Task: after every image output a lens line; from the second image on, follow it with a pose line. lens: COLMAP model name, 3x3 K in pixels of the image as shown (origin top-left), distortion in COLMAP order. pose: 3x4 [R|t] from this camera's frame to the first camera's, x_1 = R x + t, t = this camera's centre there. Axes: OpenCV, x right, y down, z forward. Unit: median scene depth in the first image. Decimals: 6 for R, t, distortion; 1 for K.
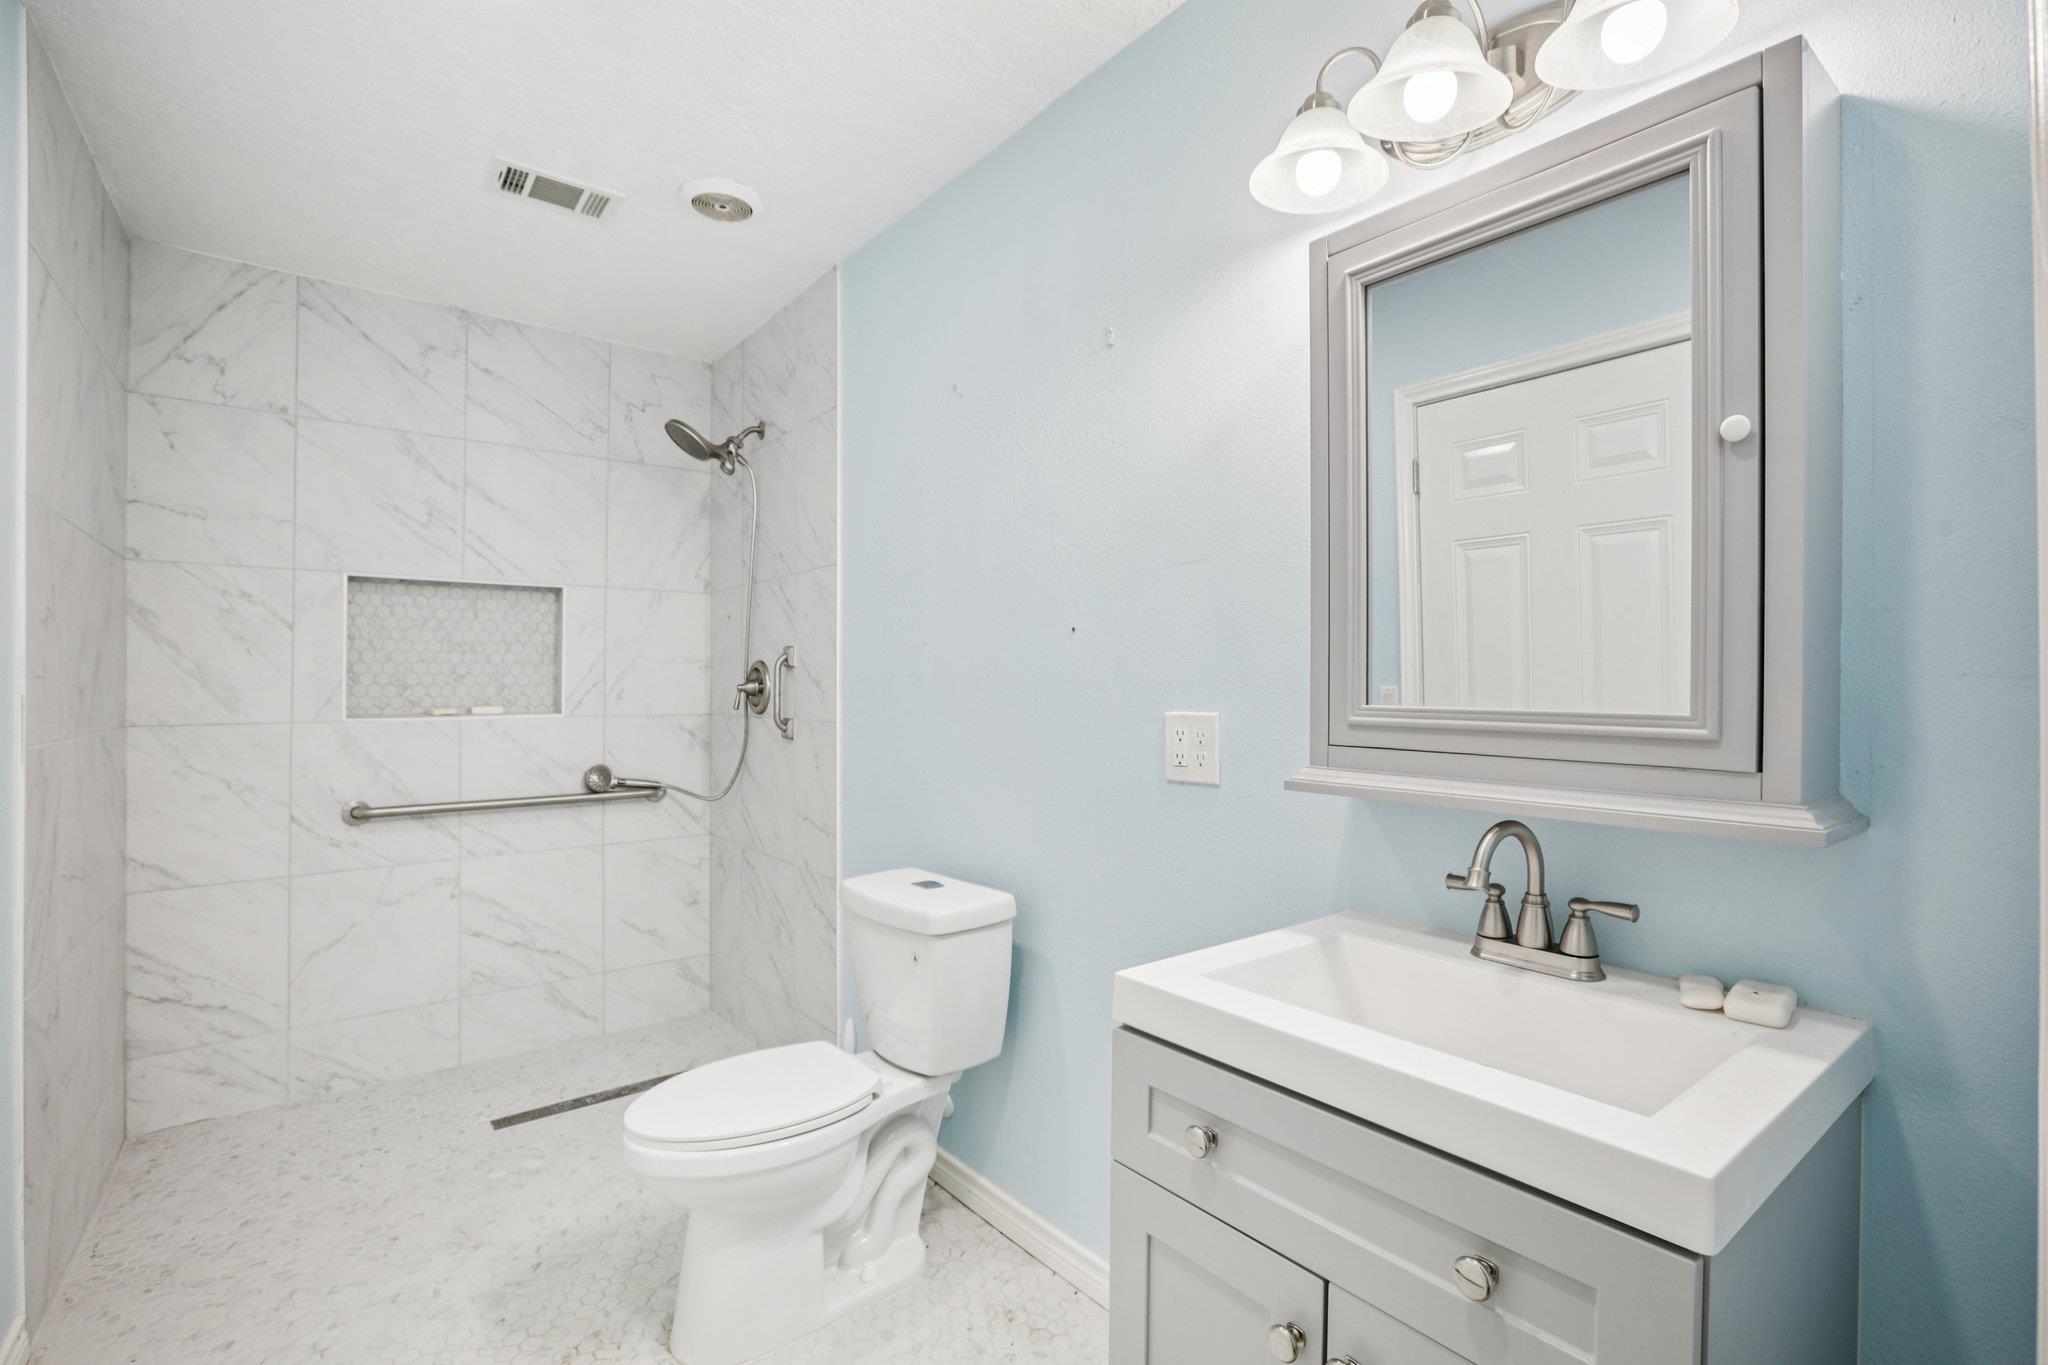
lens RADIAL K [[947.2, 0, 1023.7], [0, 947.2, 683.8], [0, 0, 1]] dist [-0.000533, -0.000089]
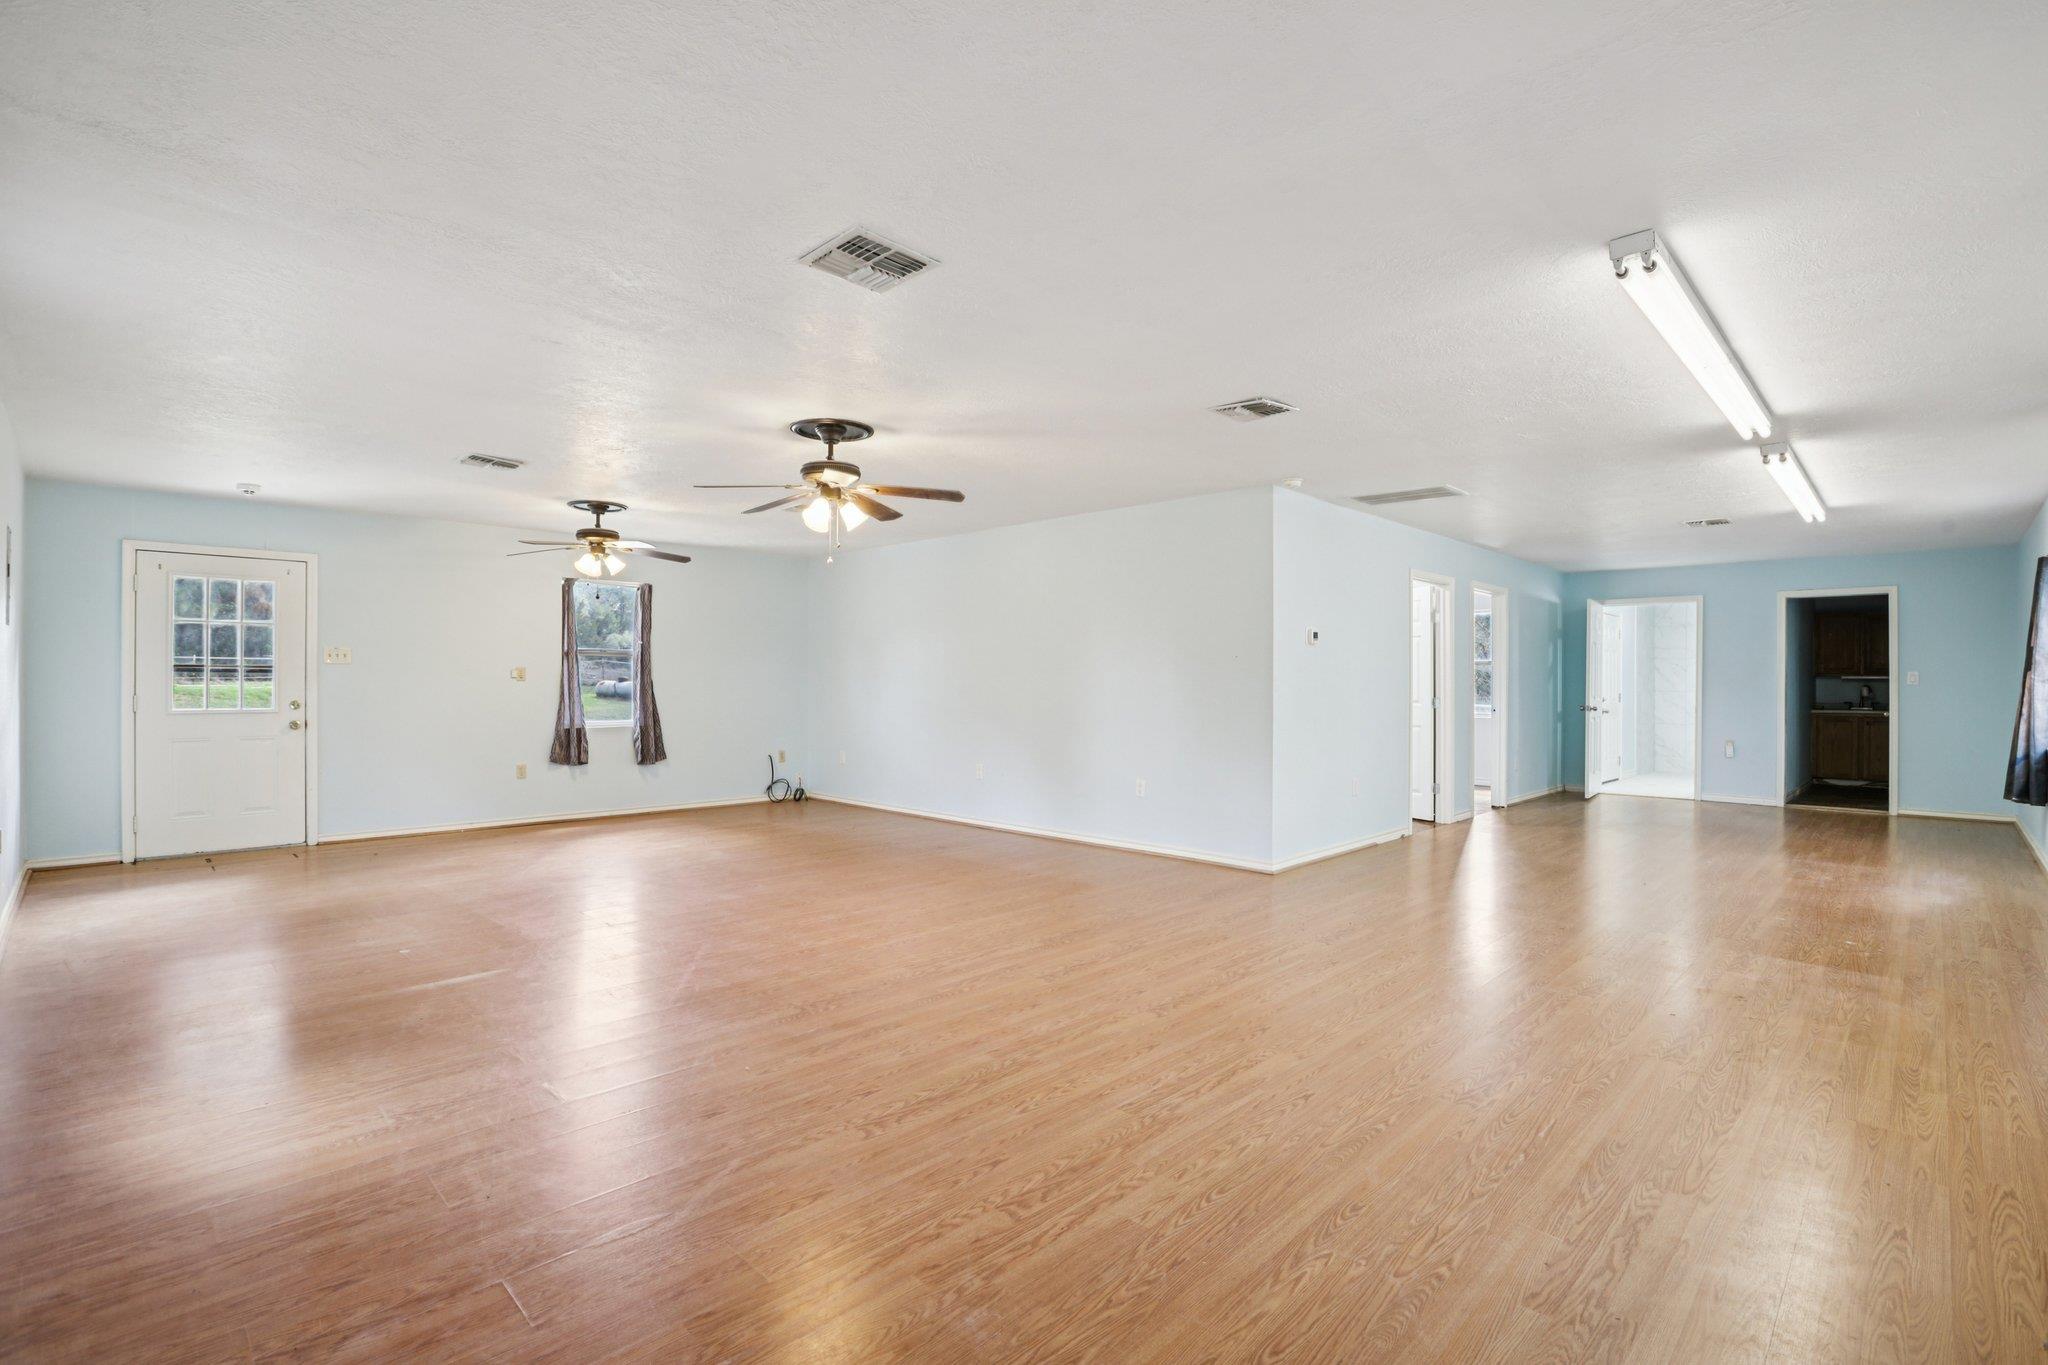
lens RADIAL K [[947.2, 0, 1030.0], [0, 947.2, 686.7], [0, 0, 1]] dist [-0.000533, -0.000089]
pose [[0.140822, 0.007113, -0.990009, 3.736366], [-0.003035, 0.999973, 0.006753, -0.001445], [0.990030, 0.002053, 0.140840, -3.146395]]
